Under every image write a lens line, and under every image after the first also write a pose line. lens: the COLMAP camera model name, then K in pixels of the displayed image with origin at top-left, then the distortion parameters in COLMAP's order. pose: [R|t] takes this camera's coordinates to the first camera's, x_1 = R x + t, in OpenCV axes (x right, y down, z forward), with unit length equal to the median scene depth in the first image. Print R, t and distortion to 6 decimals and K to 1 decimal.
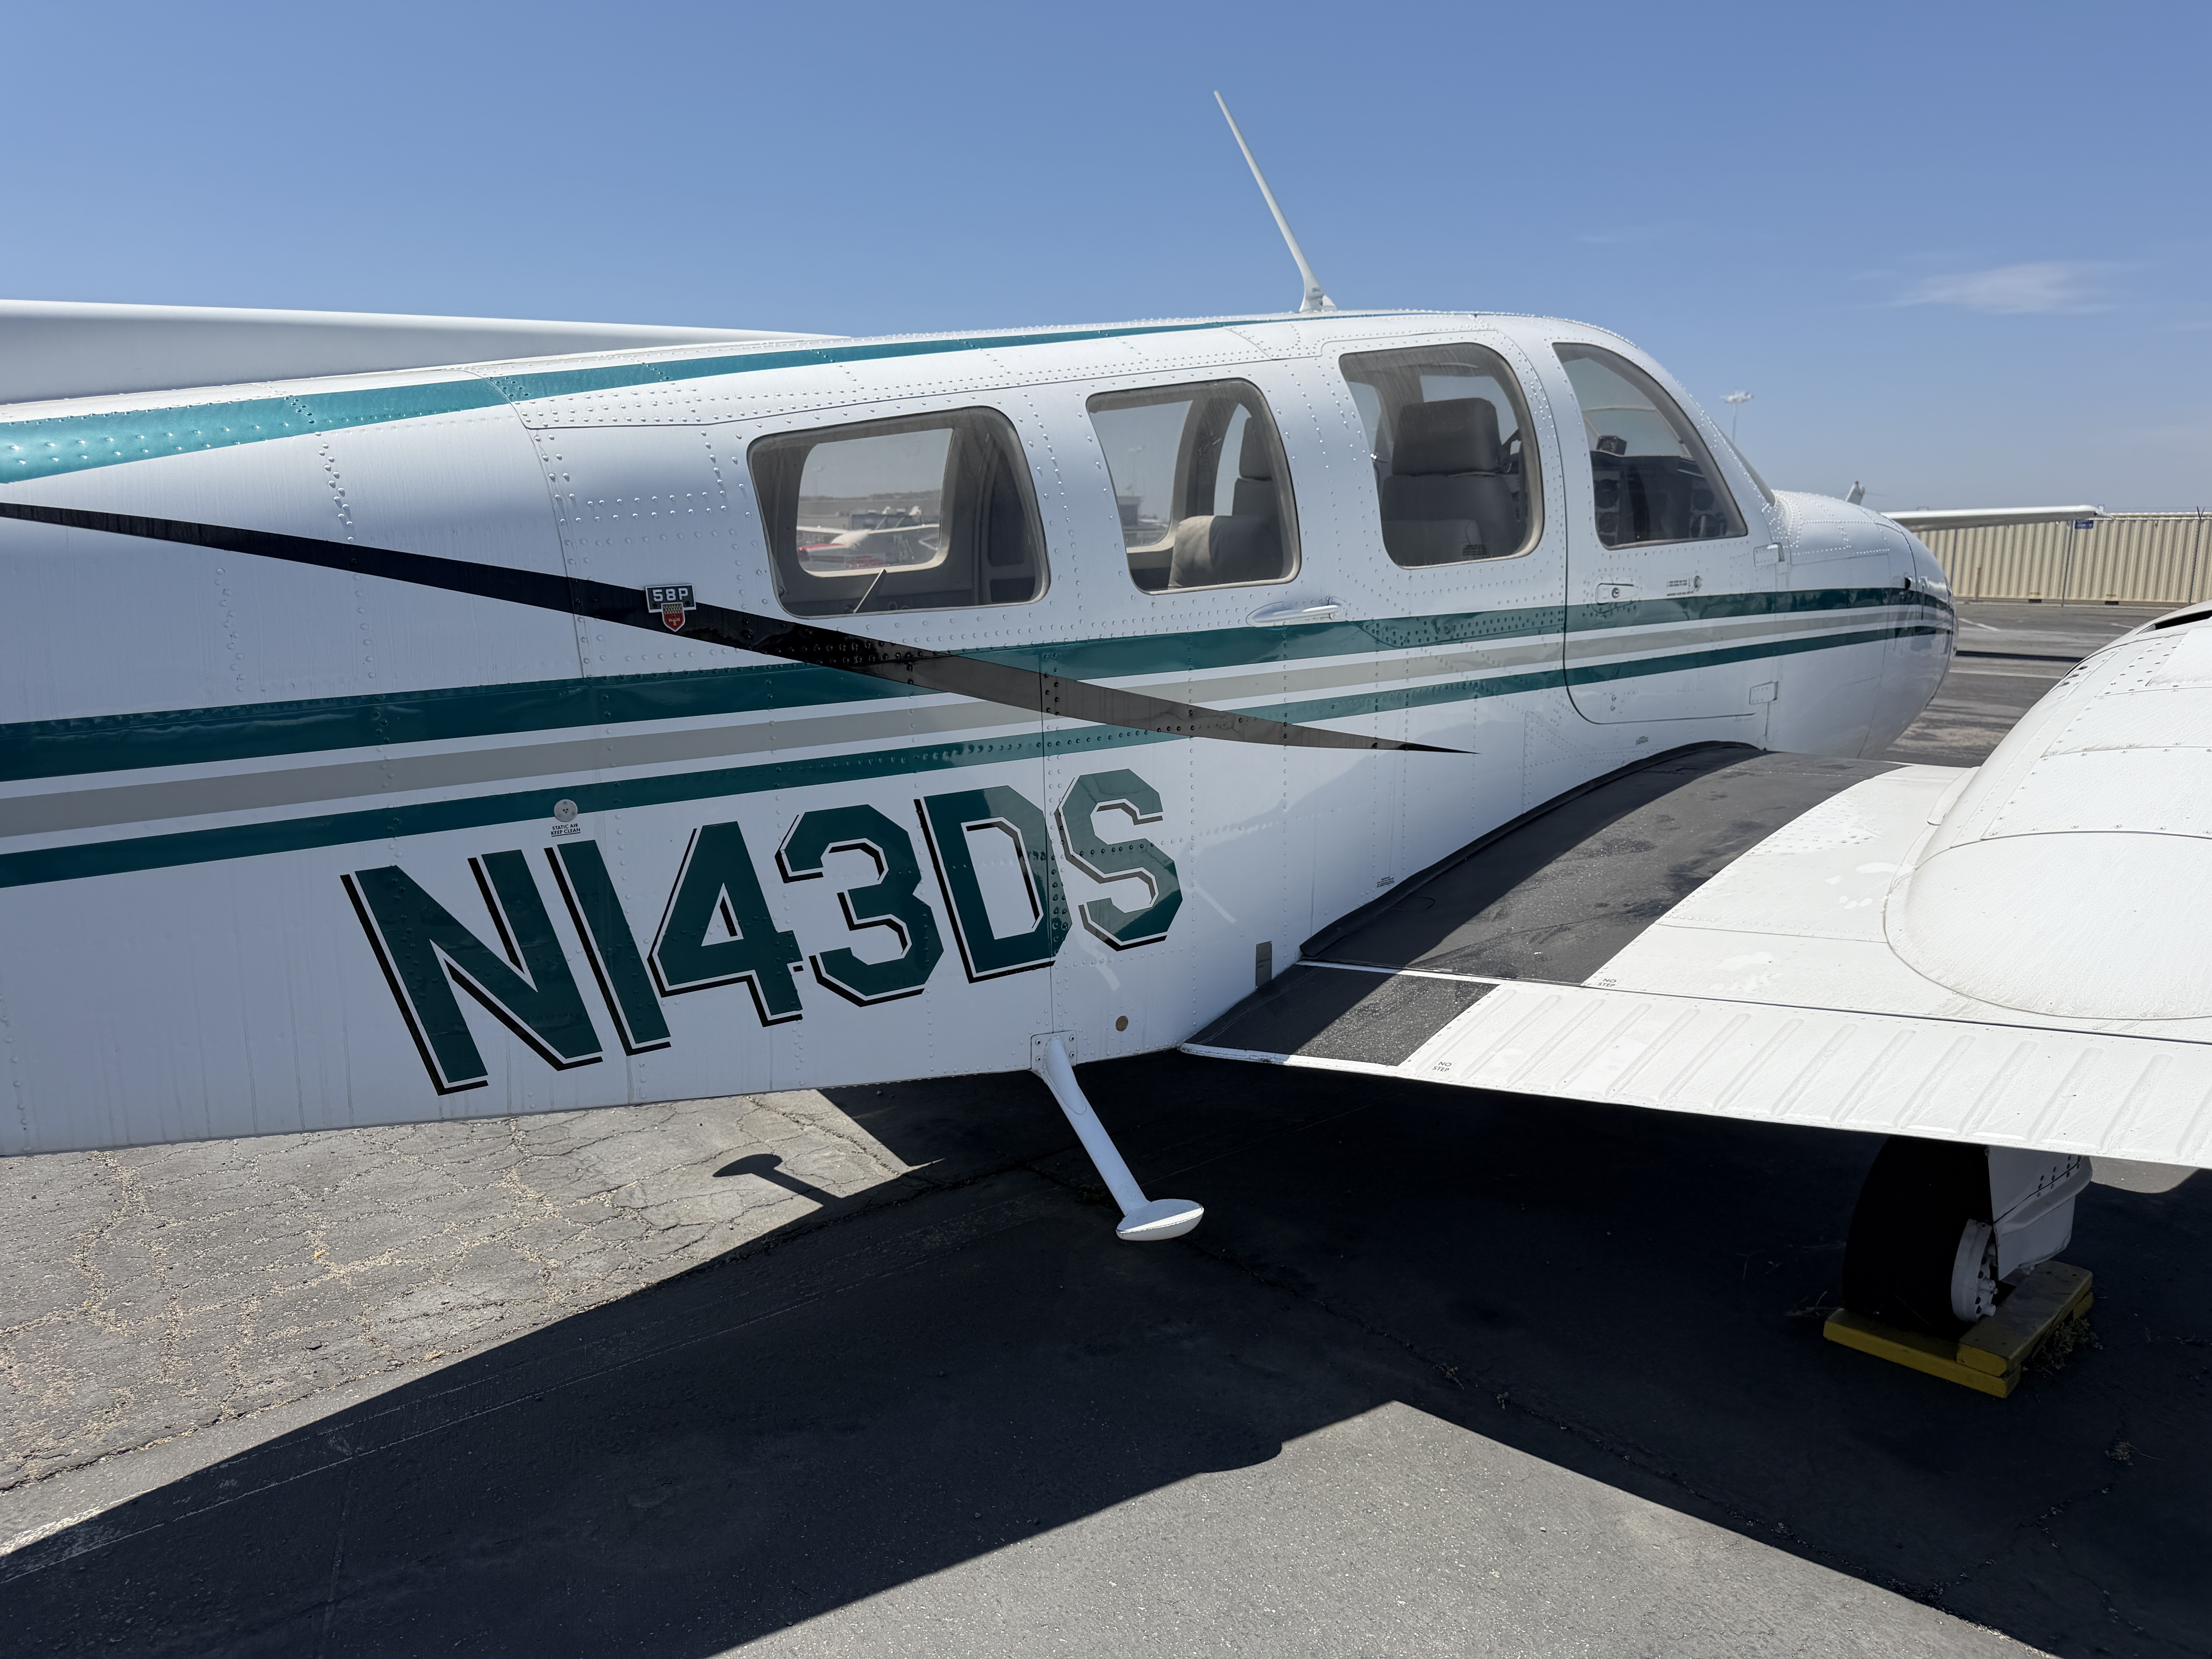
lens RADIAL K [[1590.0, 0, 1106.0], [0, 1590.0, 829.5], [0, 0, 1]] dist [0.005714, -0.000615]
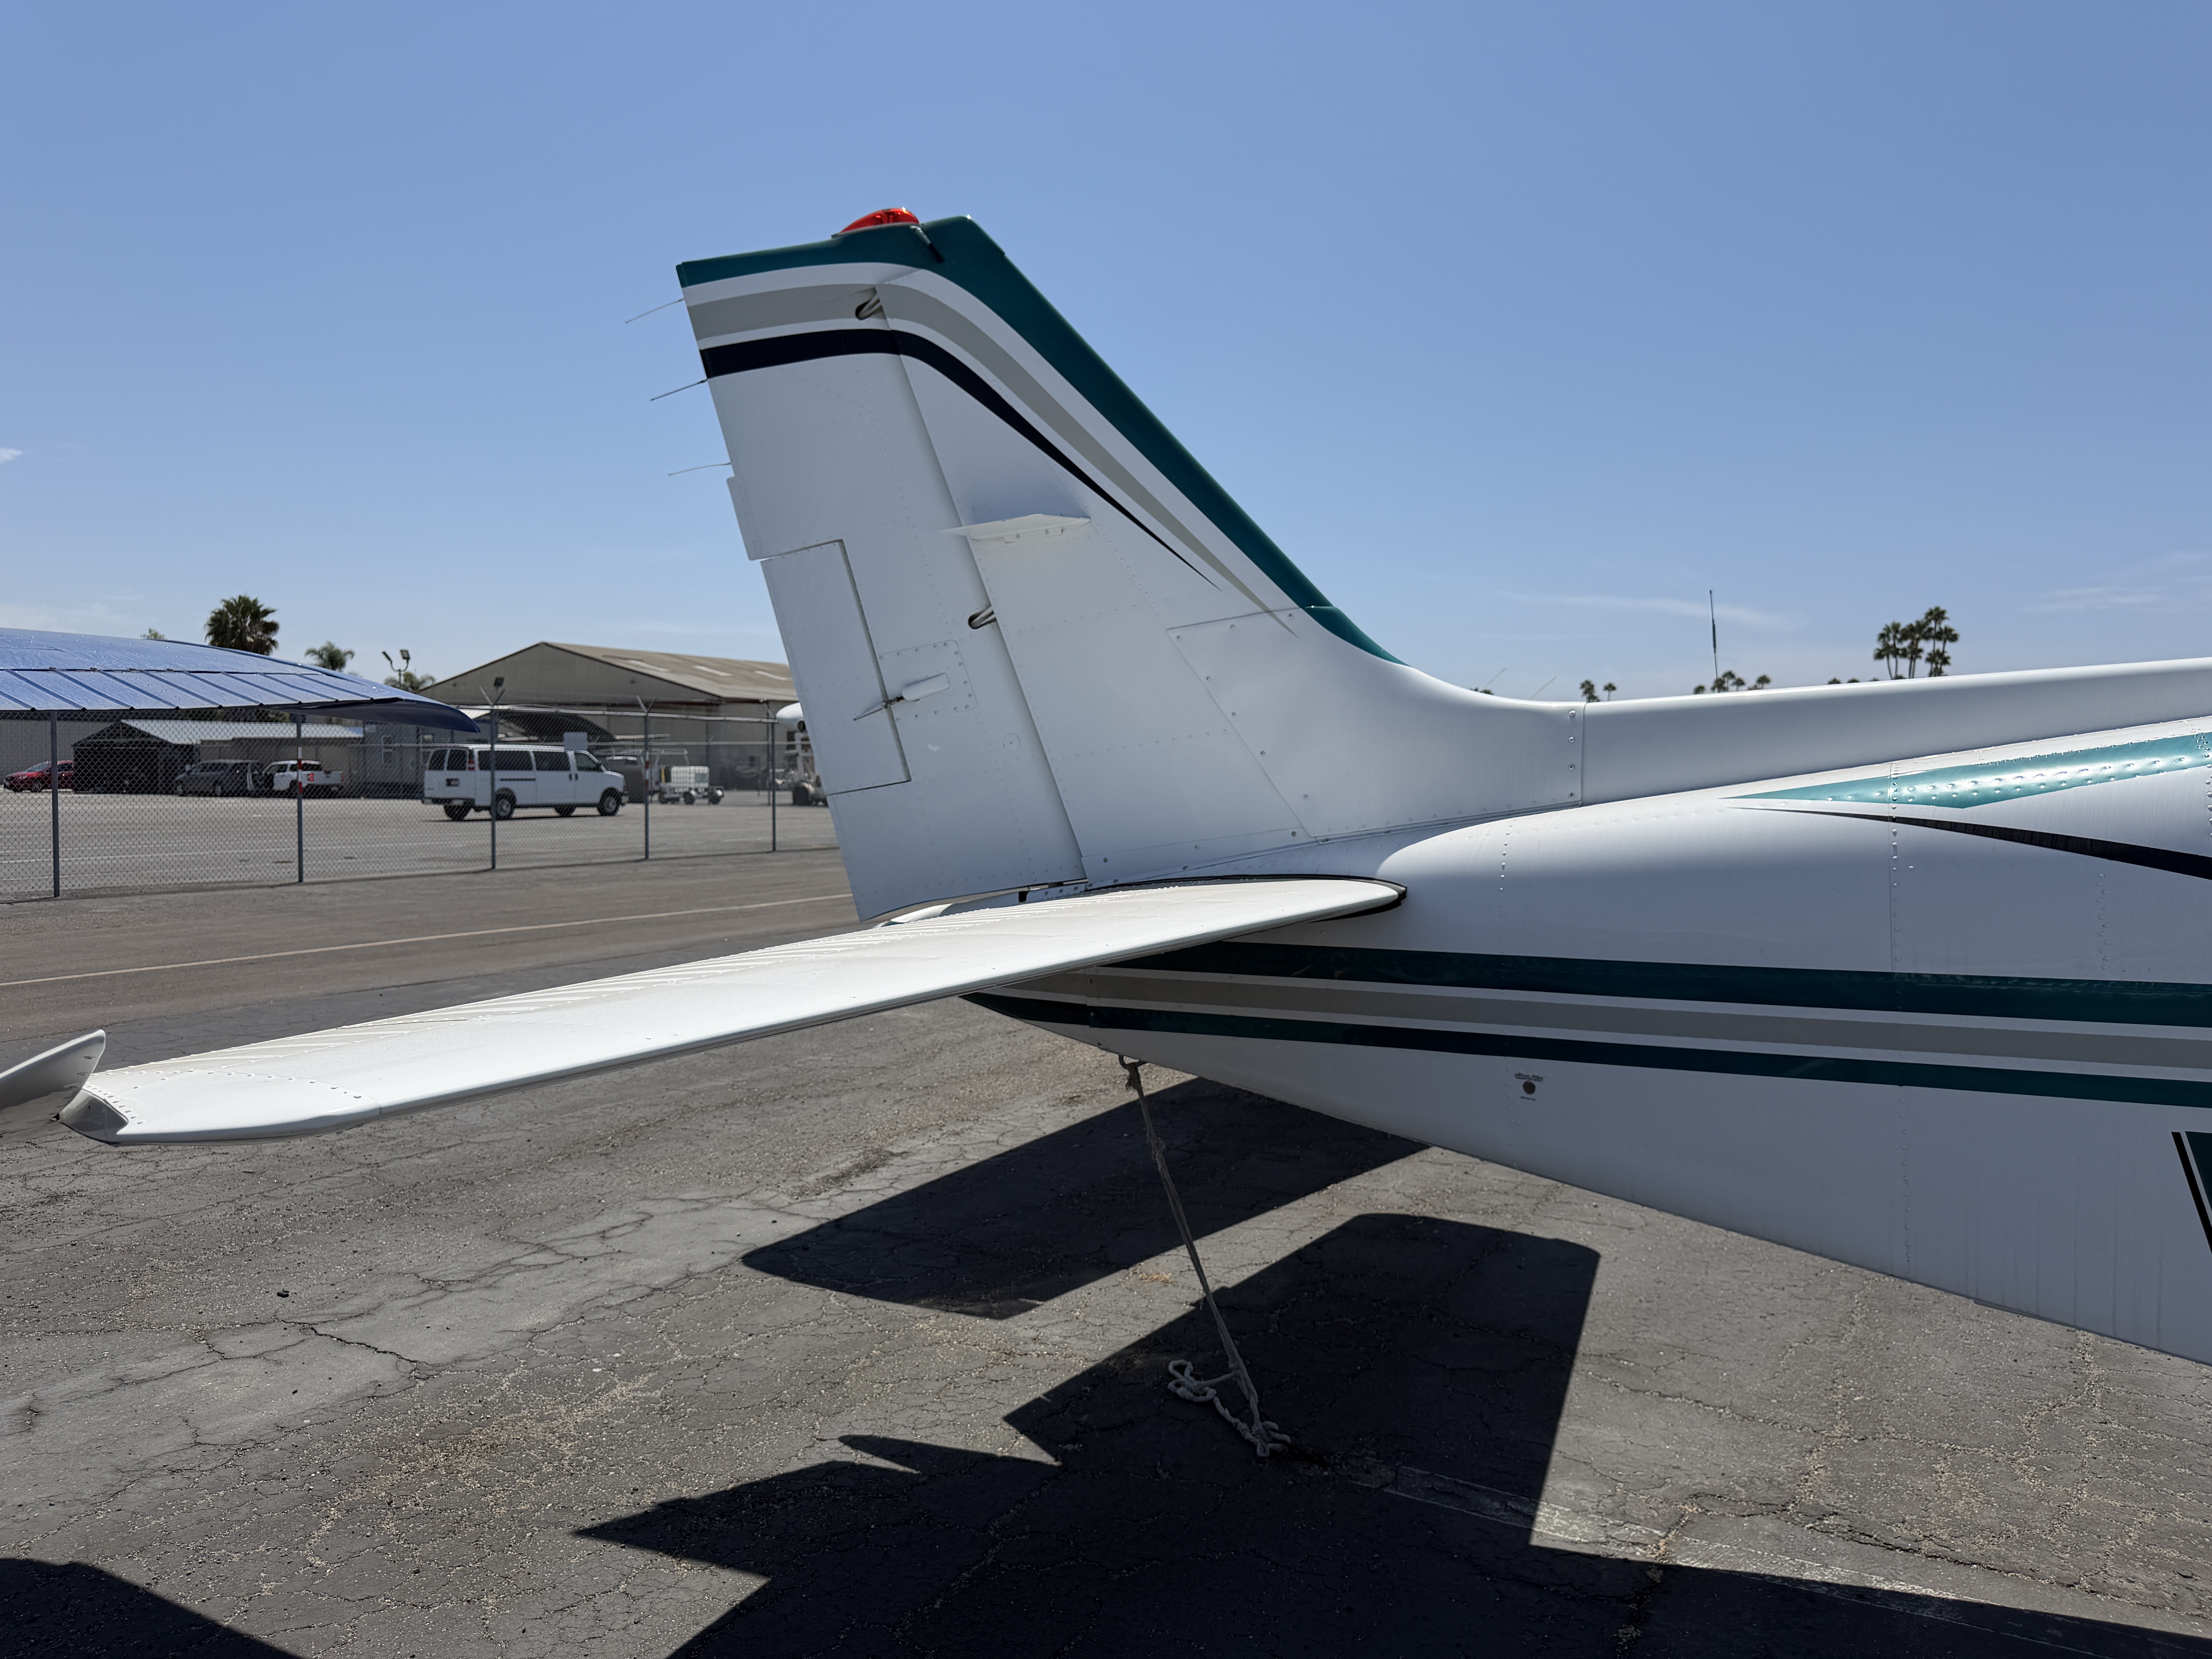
lens RADIAL K [[1570.8, 0, 1106.0], [0, 1570.8, 810.8], [0, 0, 1]] dist [0.004269, -0.004111]
pose [[0.334038, 0.023512, -0.942266, 0.282080], [-0.167329, 0.985289, -0.034733, -0.028222], [0.927588, 0.169271, 0.333059, -0.132625]]
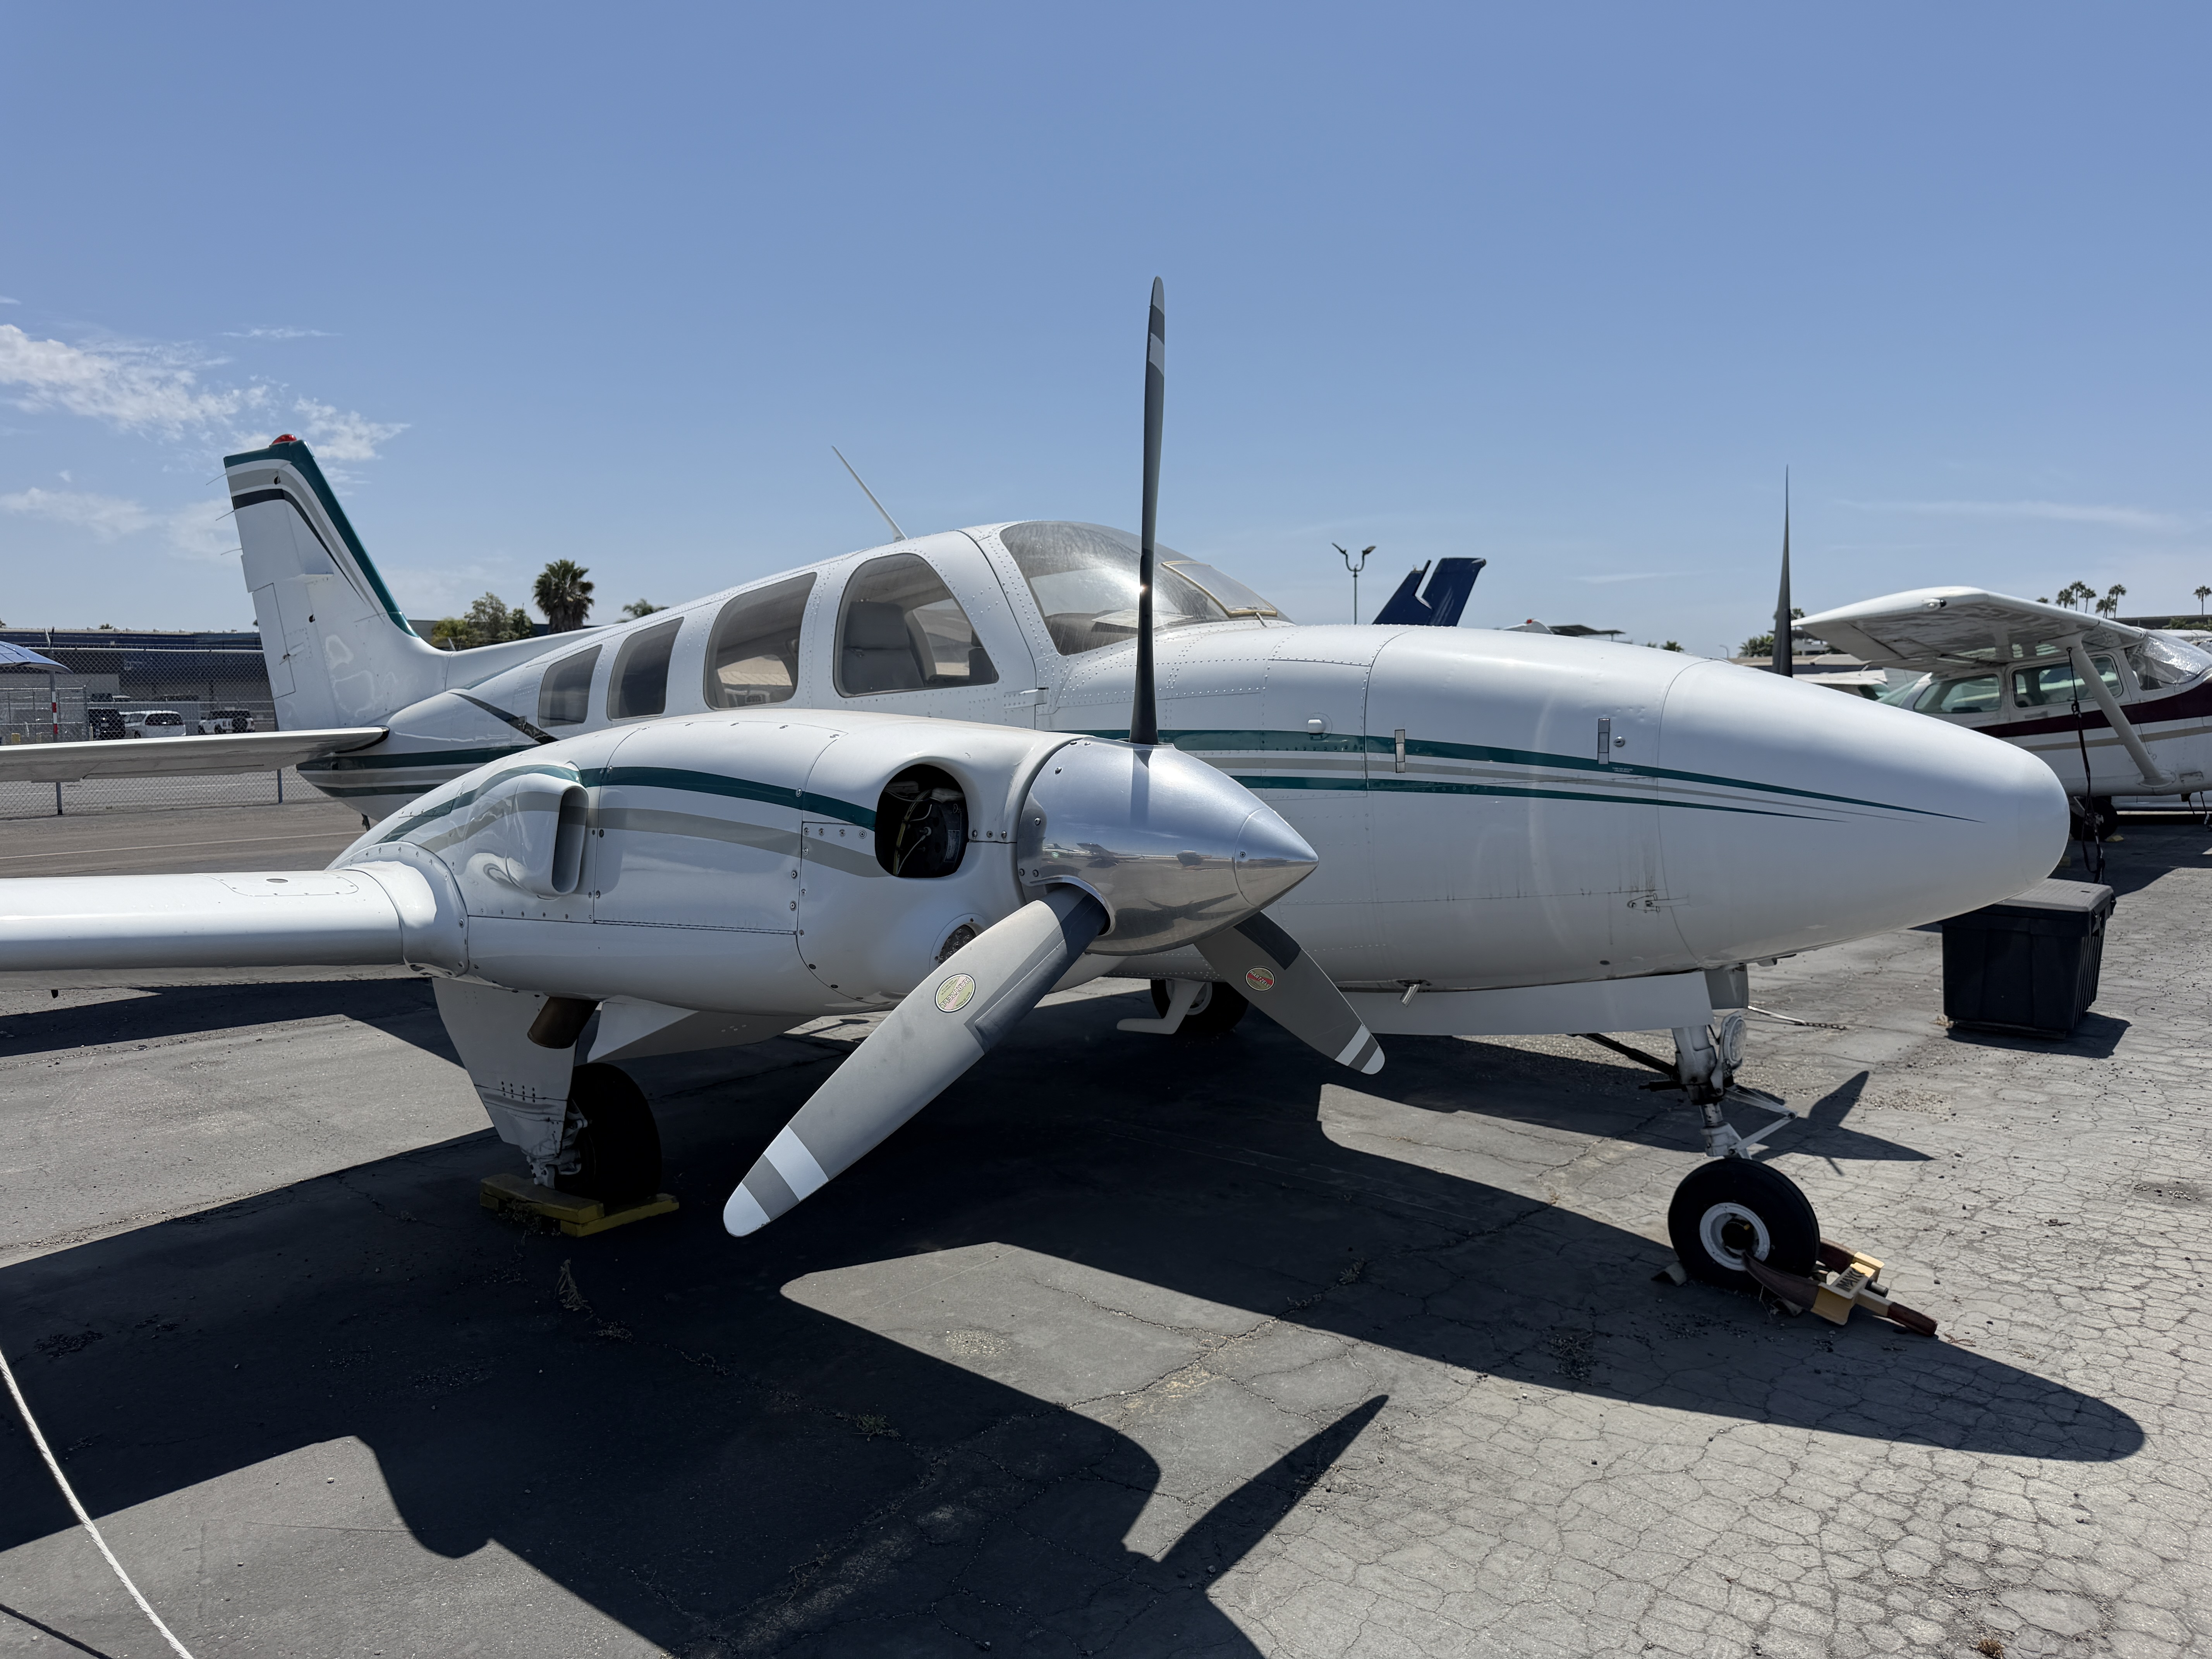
lens RADIAL K [[1590.0, 0, 1106.0], [0, 1590.0, 829.5], [0, 0, 1]] dist [0.005714, -0.000615]
pose [[0.138419, 0.071331, -0.987802, 2.497542], [-0.159120, 0.986047, 0.048907, -0.230313], [0.977508, 0.150410, 0.147838, 1.452530]]
